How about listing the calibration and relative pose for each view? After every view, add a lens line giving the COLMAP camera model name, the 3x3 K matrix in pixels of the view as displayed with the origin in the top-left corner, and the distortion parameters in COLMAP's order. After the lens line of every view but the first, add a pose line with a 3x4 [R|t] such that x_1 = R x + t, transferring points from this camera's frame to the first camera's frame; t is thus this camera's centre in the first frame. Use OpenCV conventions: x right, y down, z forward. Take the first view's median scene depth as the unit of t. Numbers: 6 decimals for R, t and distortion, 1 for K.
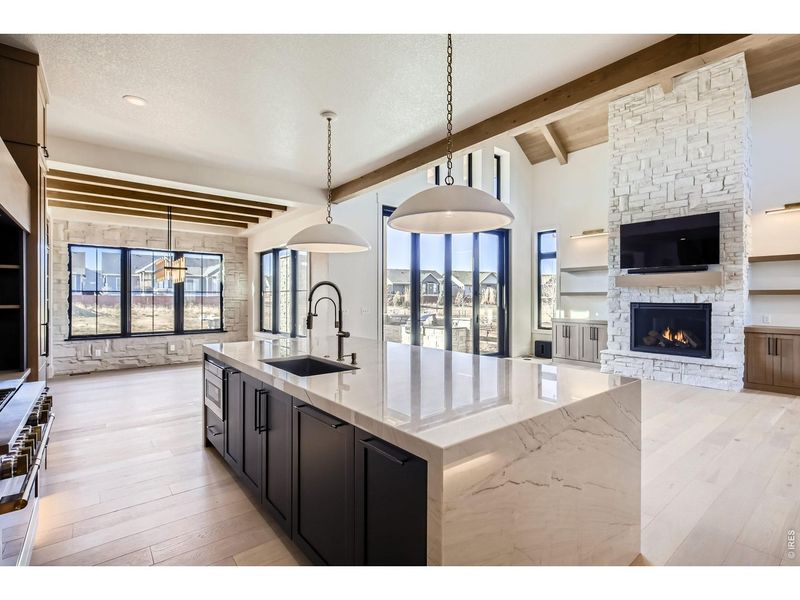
lens RADIAL K [[380.8, 0, 400.6], [0, 380.8, 297.1], [0, 0, 1]] dist [0.000573, 0.000081]
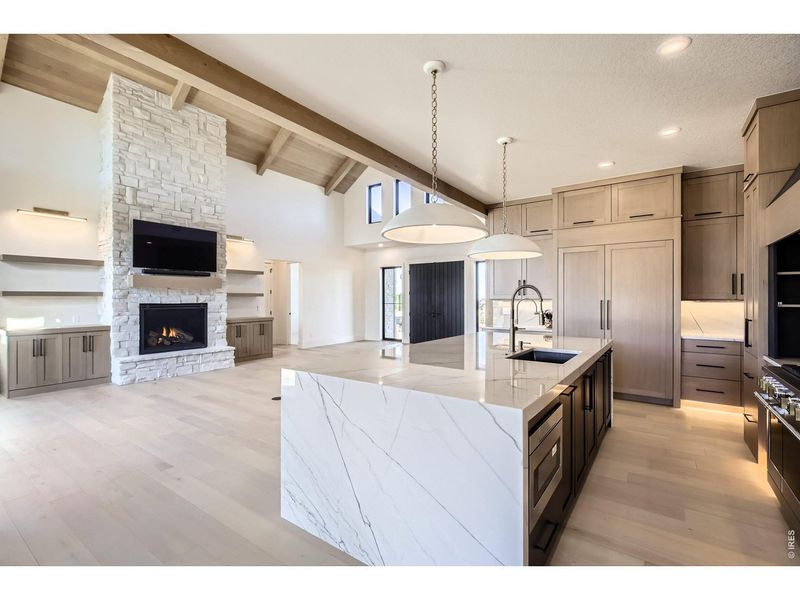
lens RADIAL K [[361.8, 0, 400.1], [0, 361.8, 298.9], [0, 0, 1]] dist [0.008689, -0.000581]
pose [[-0.258738, -0.001519, 0.965946, -0.448226], [0.000526, 0.999998, 0.001713, 0.000959], [-0.965947, 0.000951, -0.258737, 0.628277]]
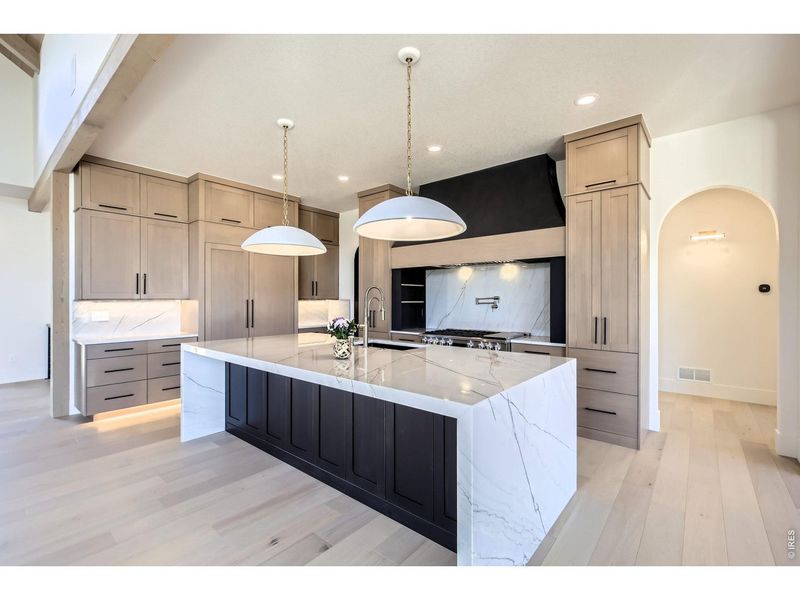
lens RADIAL K [[361.8, 0, 395.7], [0, 361.8, 297.3], [0, 0, 1]] dist [0.008689, -0.000581]
pose [[-0.984915, -0.001088, -0.173035, -0.022594], [-0.000613, 0.999996, -0.002799, 0.001228], [0.173037, -0.002650, -0.984912, 0.850340]]
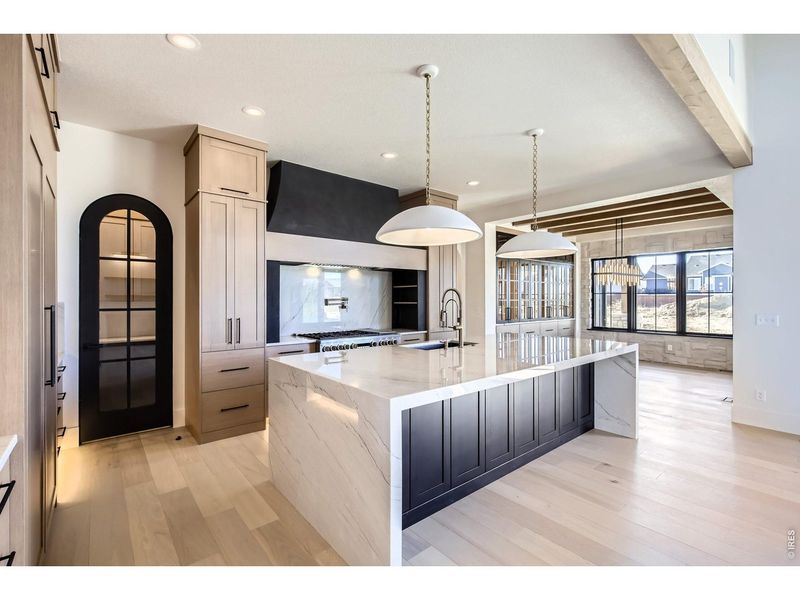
lens RADIAL K [[361.8, 0, 395.3], [0, 361.8, 299.7], [0, 0, 1]] dist [0.008689, -0.000581]
pose [[0.005784, 0.006124, -0.999965, 0.422729], [0.000904, 0.999981, 0.006129, -0.002600], [0.999983, -0.000940, 0.005778, 0.293012]]
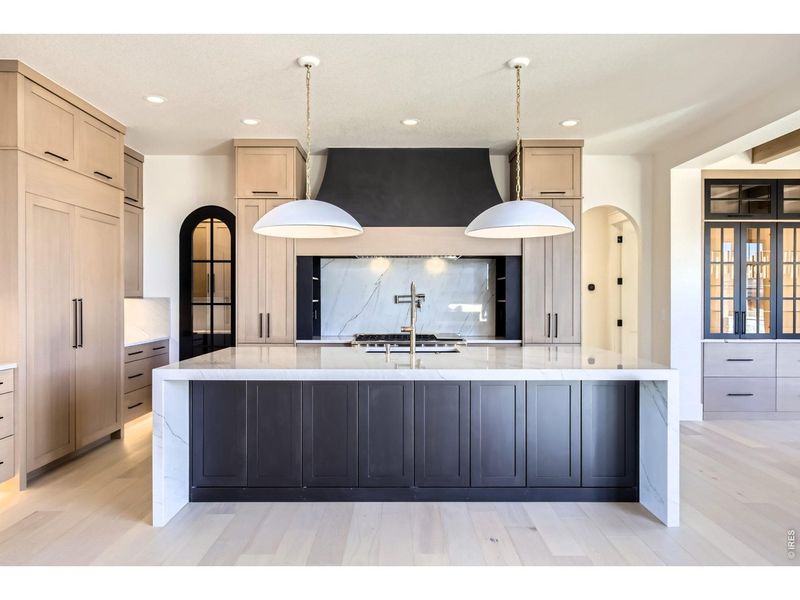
lens RADIAL K [[567.5, 0, 398.3], [0, 567.5, 299.5], [0, 0, 1]] dist [0.033439, -0.001827]
pose [[-0.632723, 0.004678, -0.774364, 0.436862], [-0.000092, 0.999981, 0.006117, 0.000898], [0.774378, 0.003941, -0.632711, 0.773941]]
